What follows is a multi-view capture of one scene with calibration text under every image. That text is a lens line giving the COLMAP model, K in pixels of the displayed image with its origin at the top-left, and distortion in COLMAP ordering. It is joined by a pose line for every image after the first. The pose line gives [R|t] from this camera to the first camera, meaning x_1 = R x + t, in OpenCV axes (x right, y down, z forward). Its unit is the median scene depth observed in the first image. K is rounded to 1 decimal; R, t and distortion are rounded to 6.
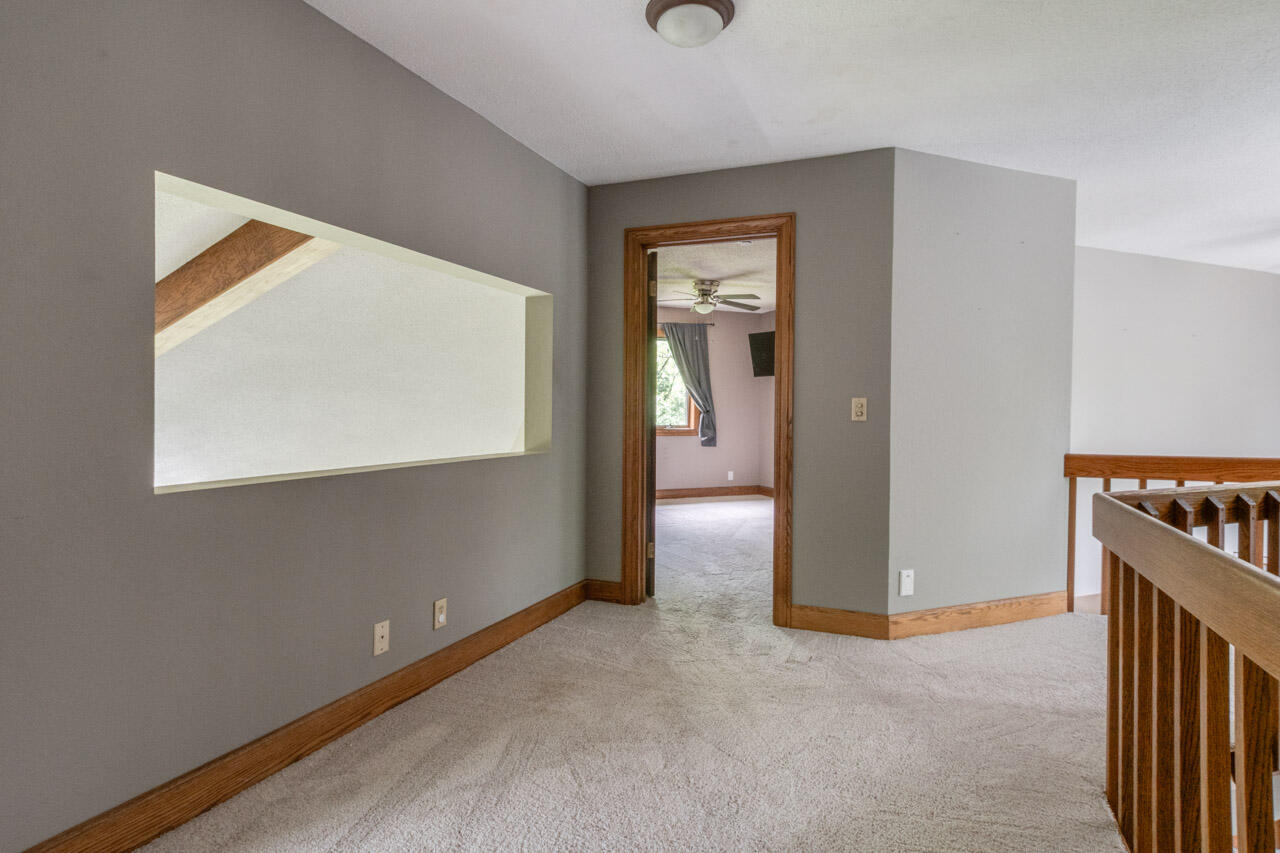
lens RADIAL K [[678.0, 0, 639.9], [0, 678.0, 417.4], [0, 0, 1]] dist [0.000118, -0.000257]
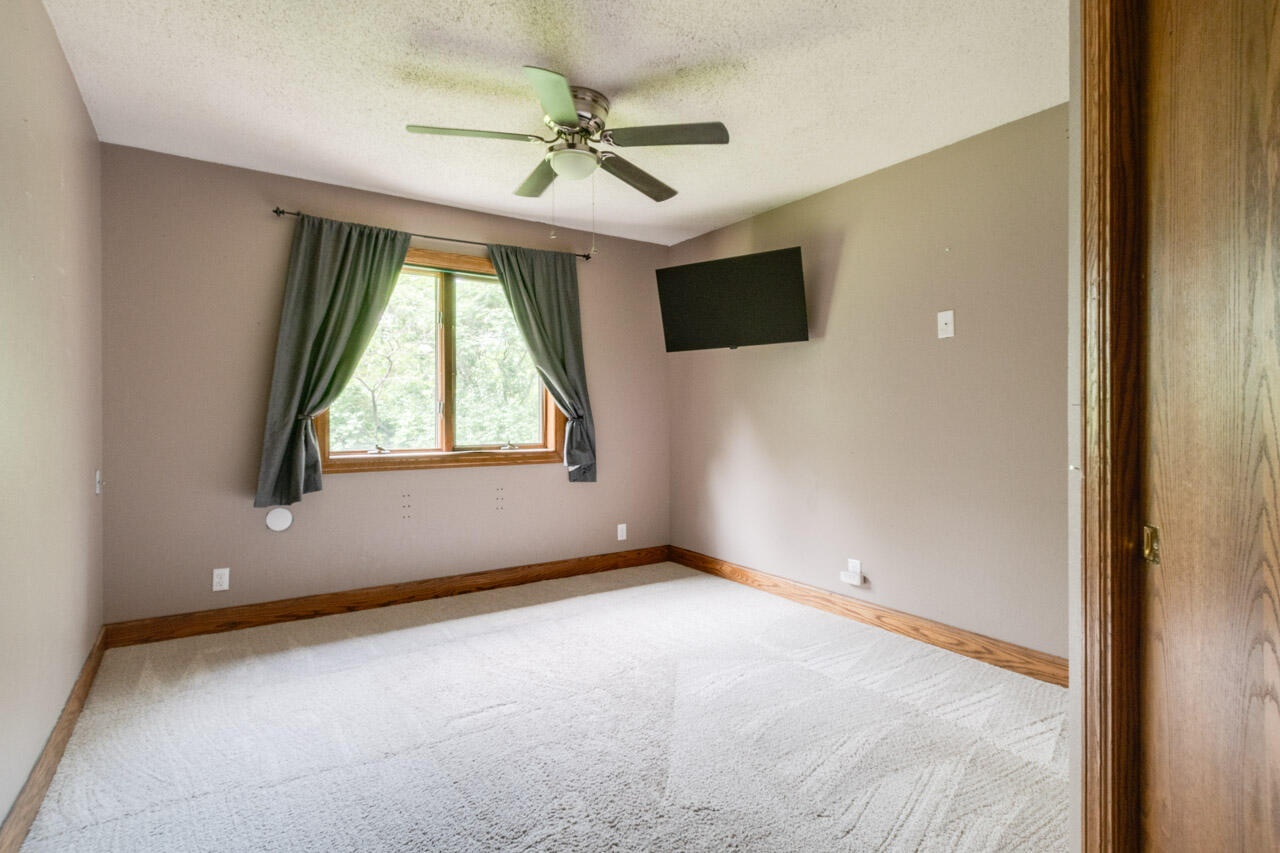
lens RADIAL K [[678.0, 0, 639.9], [0, 678.0, 417.4], [0, 0, 1]] dist [0.000118, -0.000257]
pose [[0.980363, -0.011483, 0.196866, 0.040421], [0.013312, 0.999880, -0.007969, -0.003875], [-0.196750, 0.010433, 0.980398, 0.457182]]
